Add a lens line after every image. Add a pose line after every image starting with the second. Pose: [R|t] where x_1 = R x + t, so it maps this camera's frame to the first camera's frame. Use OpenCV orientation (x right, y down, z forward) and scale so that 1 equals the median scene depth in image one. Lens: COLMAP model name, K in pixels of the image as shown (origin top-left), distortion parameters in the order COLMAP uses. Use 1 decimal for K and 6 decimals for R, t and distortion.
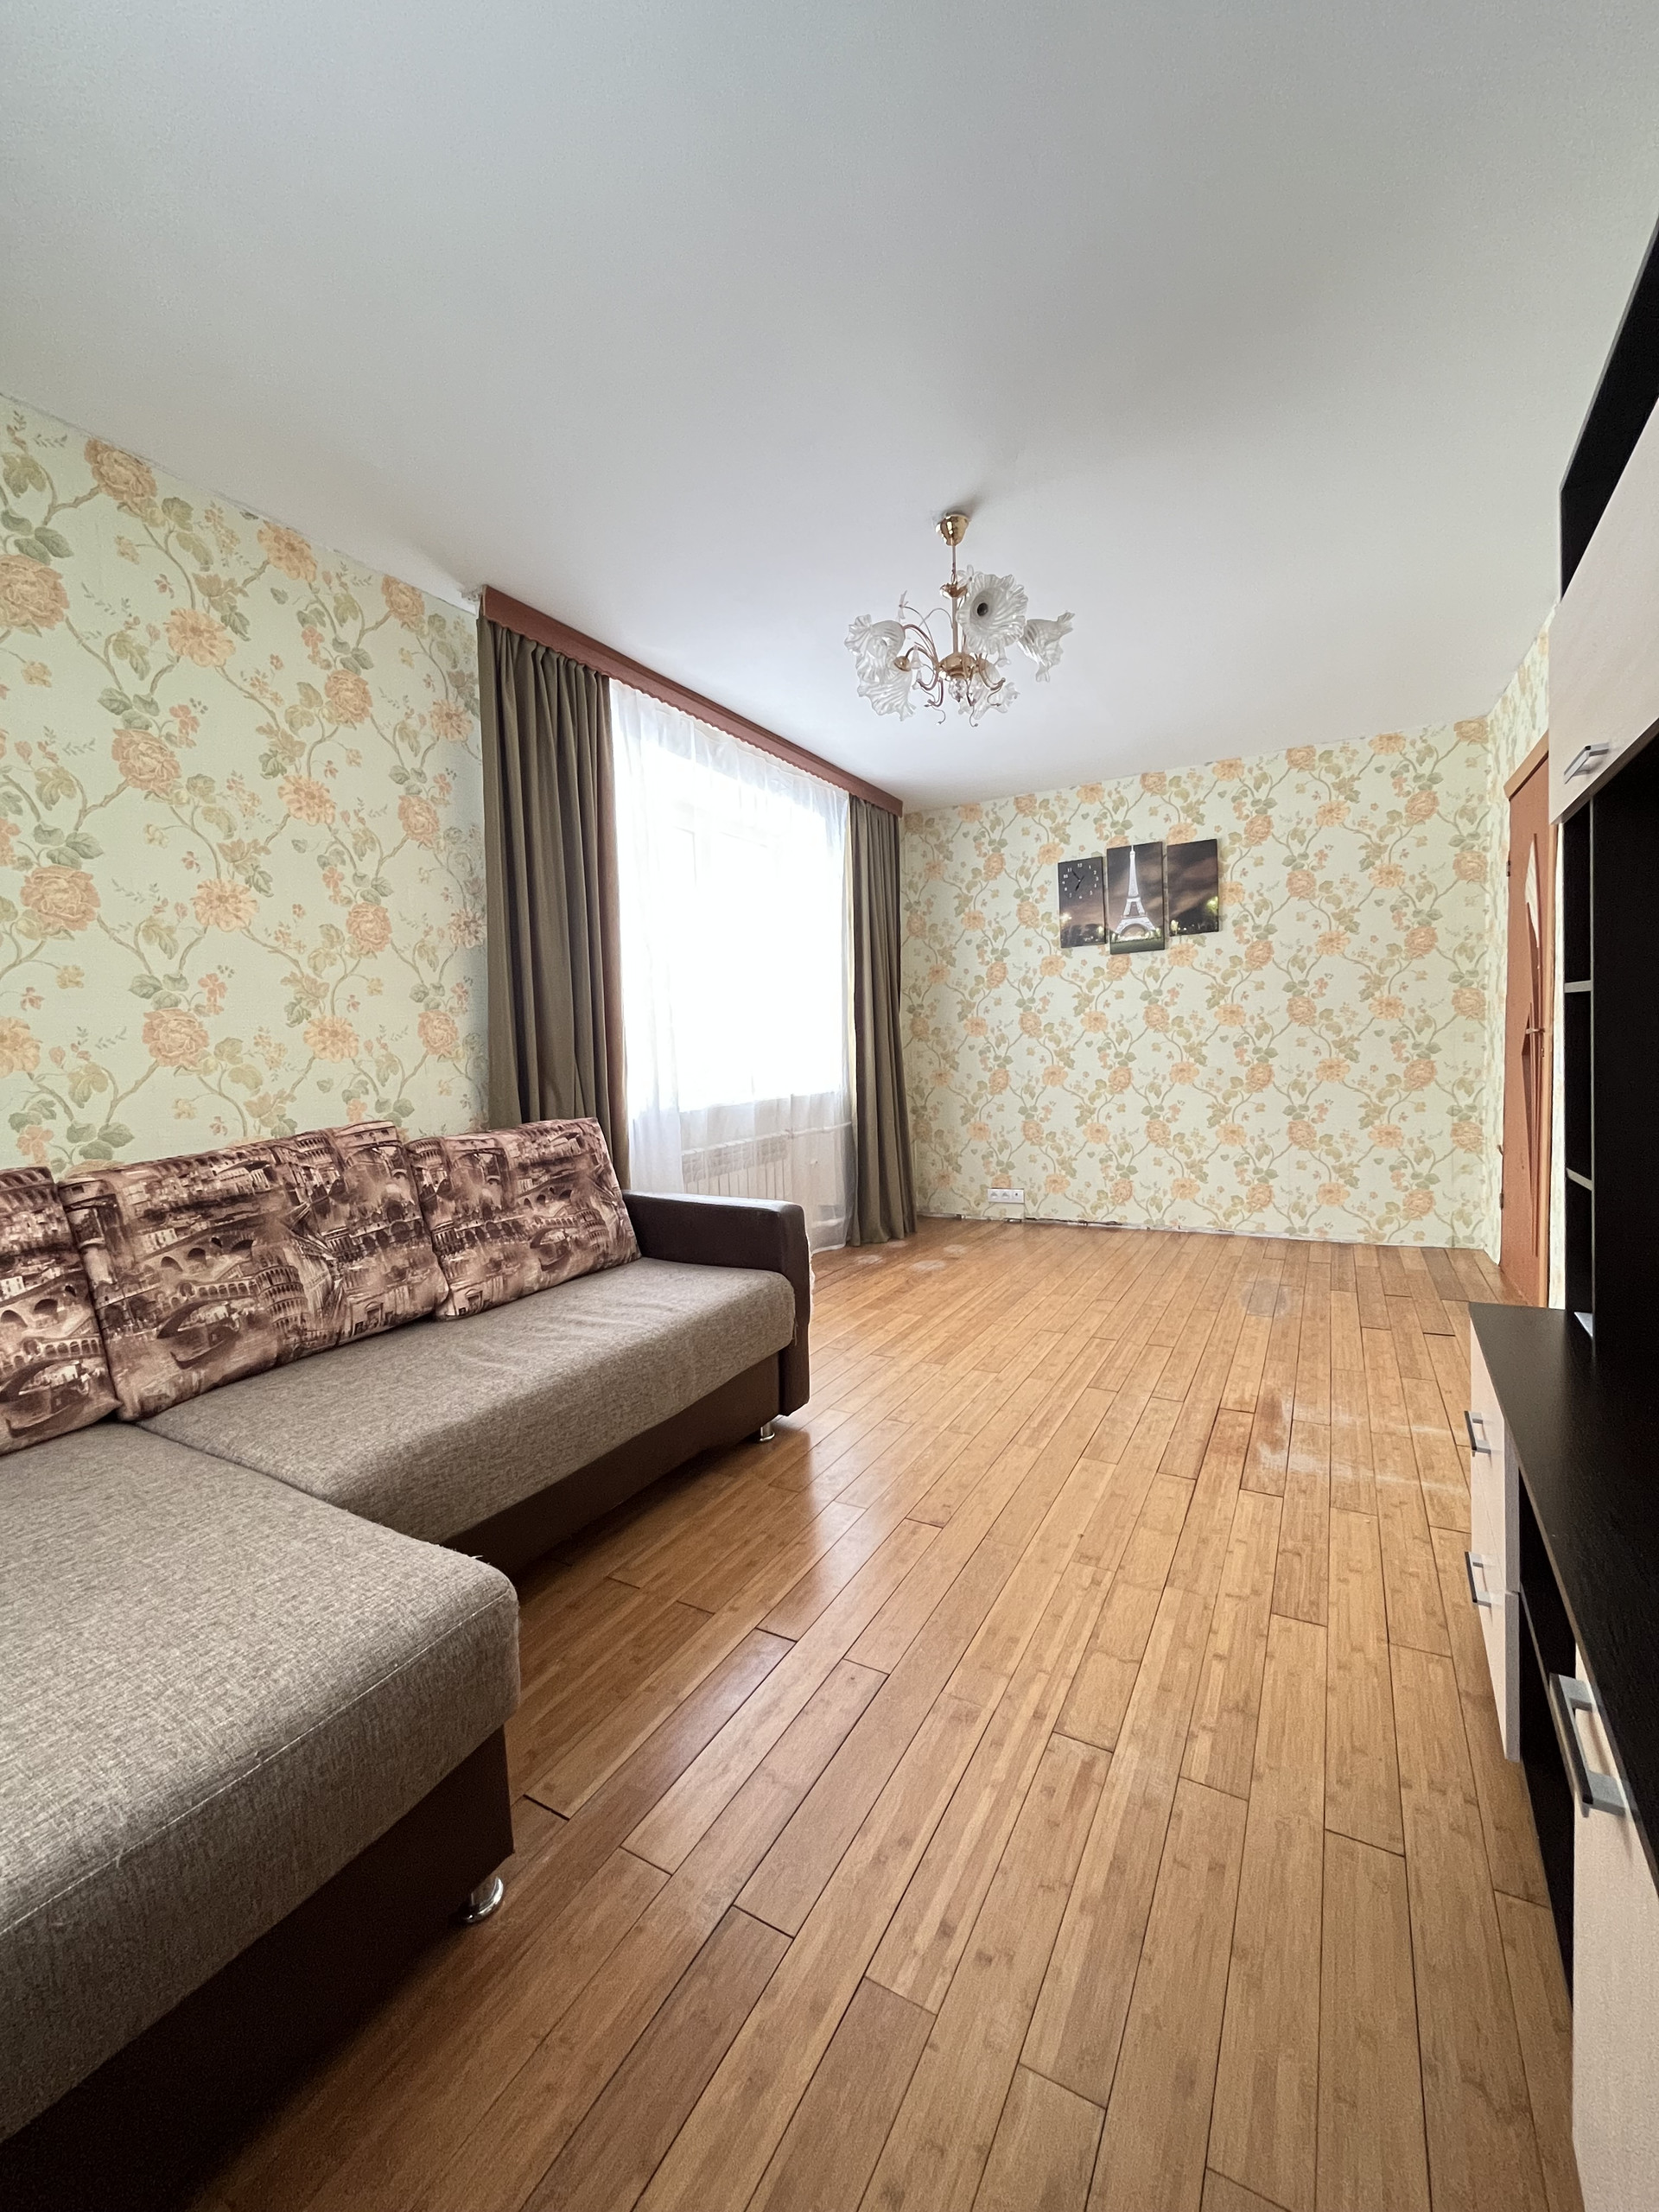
lens RADIAL K [[892.6, 0, 839.0], [0, 892.6, 1109.7], [0, 0, 1]] dist [-0.000896, -0.000256]
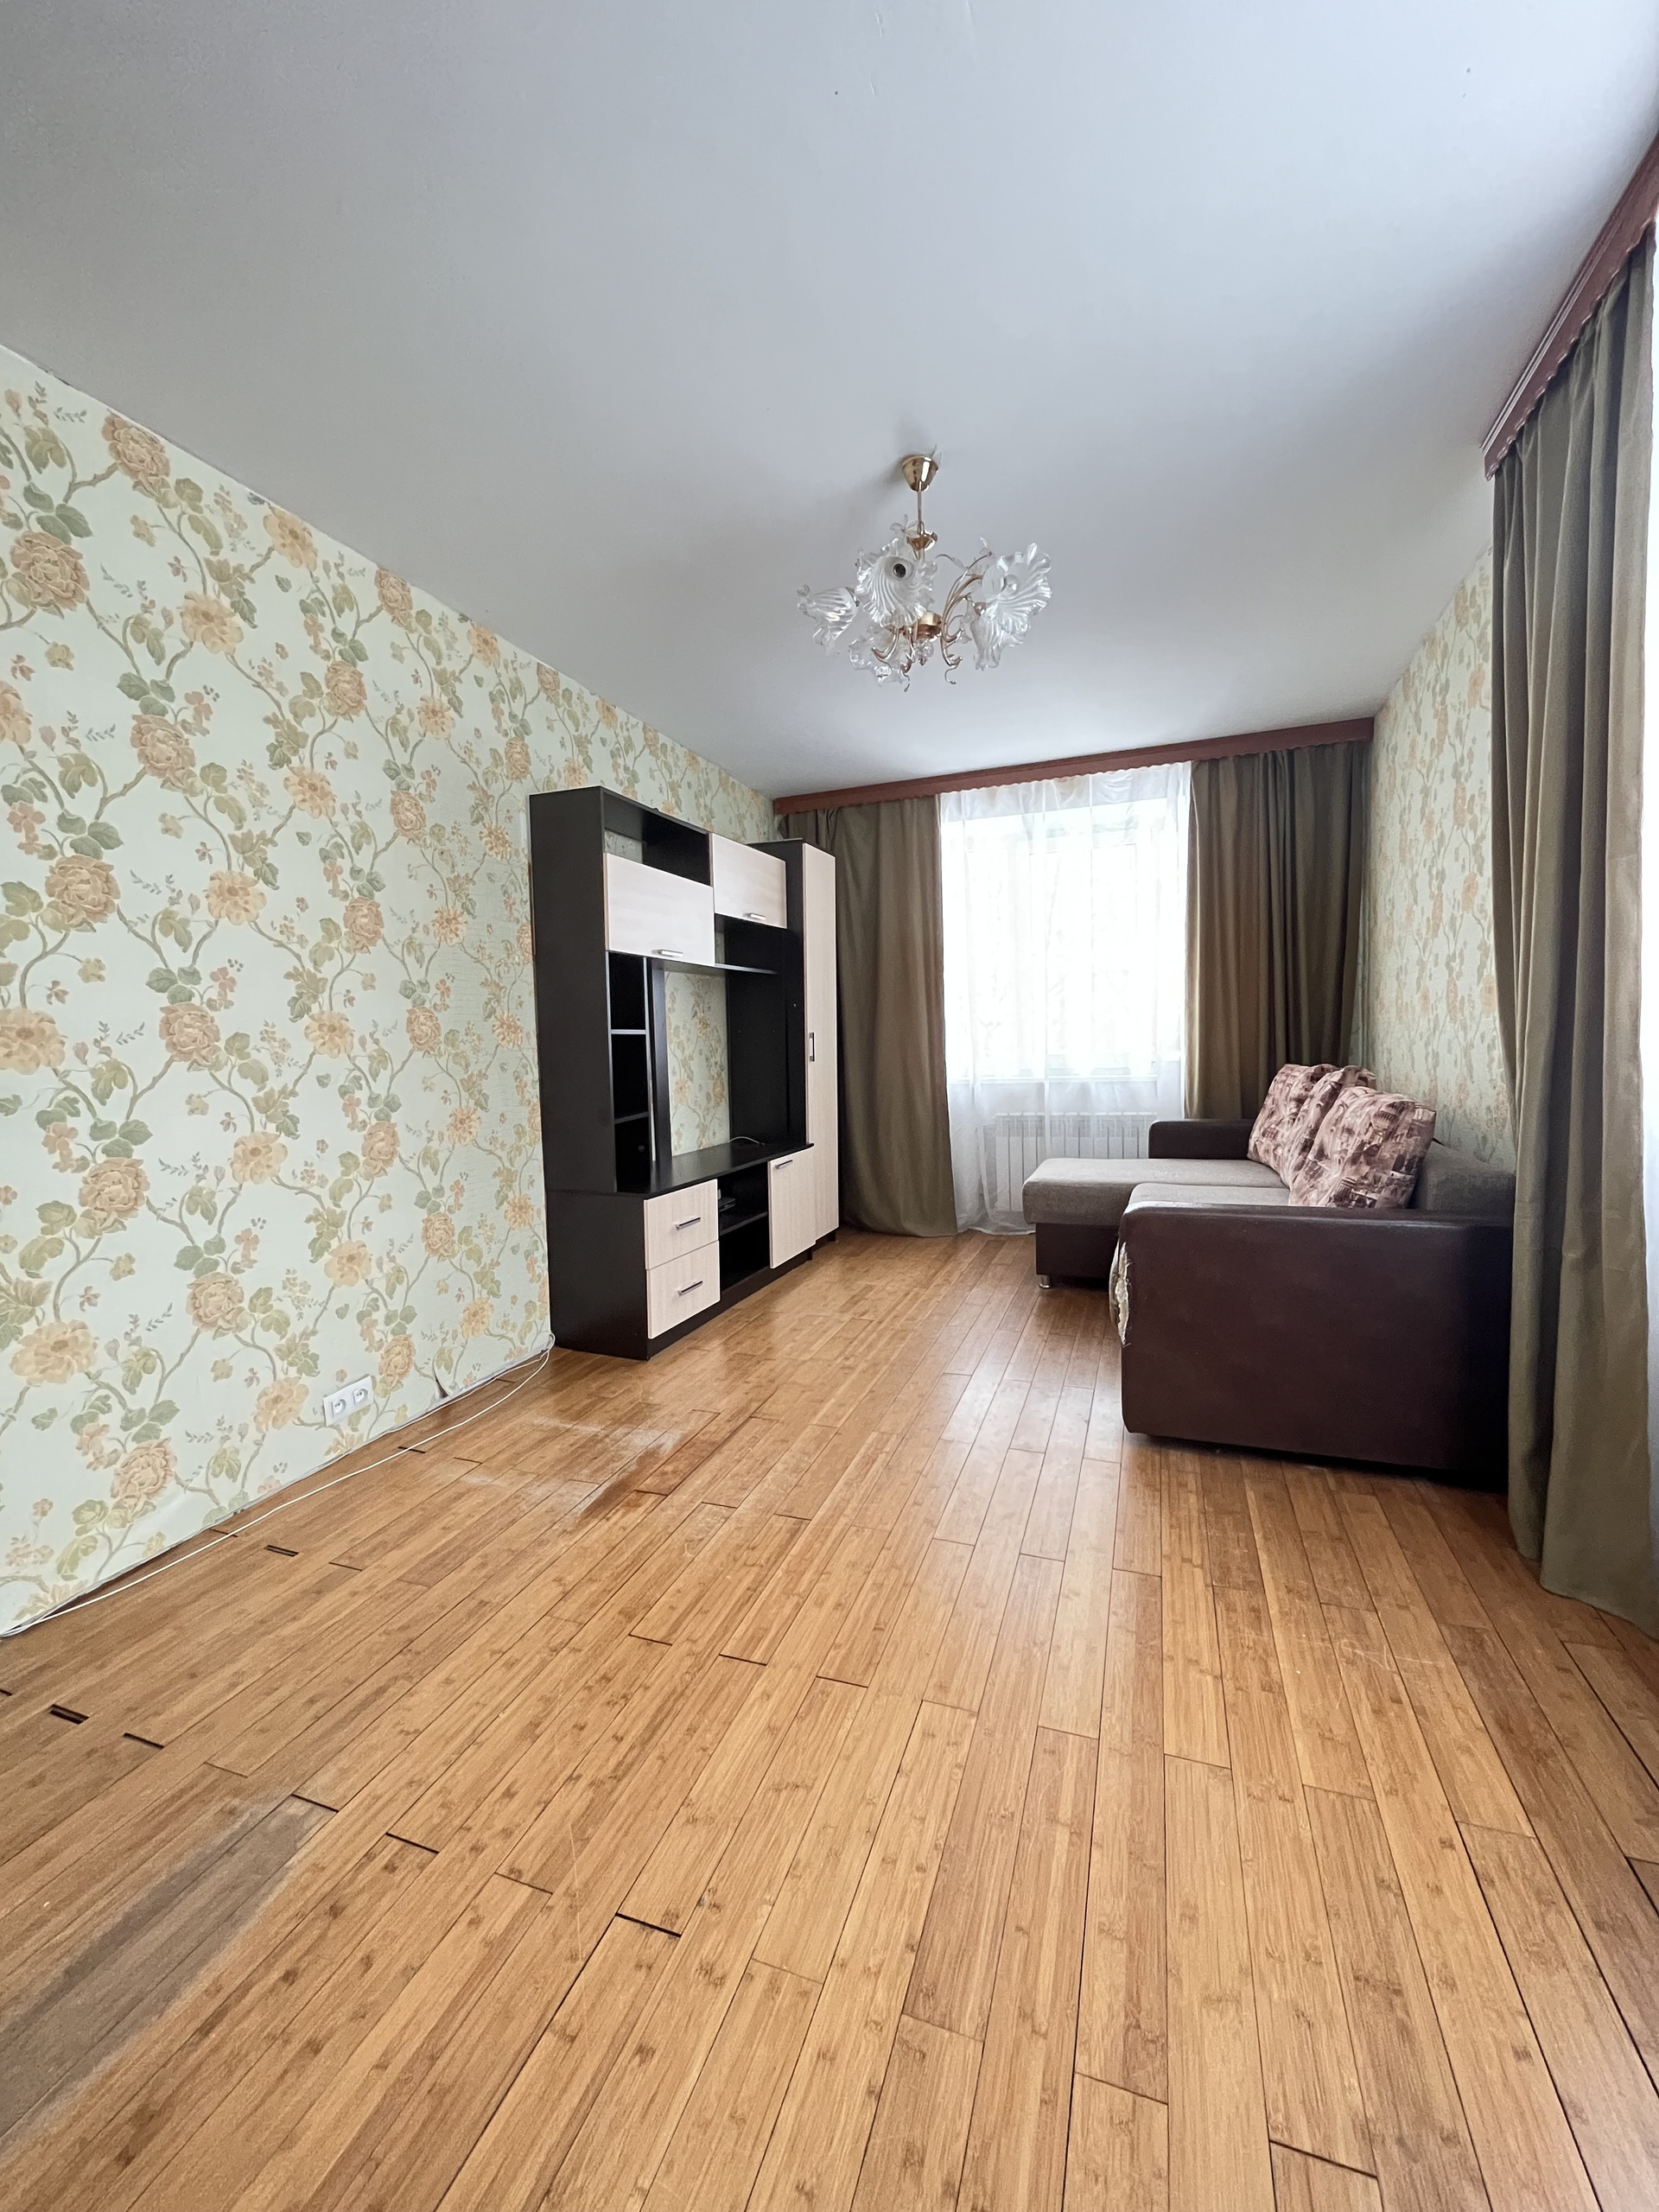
lens RADIAL K [[892.6, 0, 832.2], [0, 892.6, 1101.5], [0, 0, 1]] dist [-0.000896, -0.000256]
pose [[-0.984834, 0.083554, -0.152055, 0.388136], [0.060184, 0.986504, 0.152278, -0.160444], [0.162726, 0.140817, -0.976571, 1.890838]]
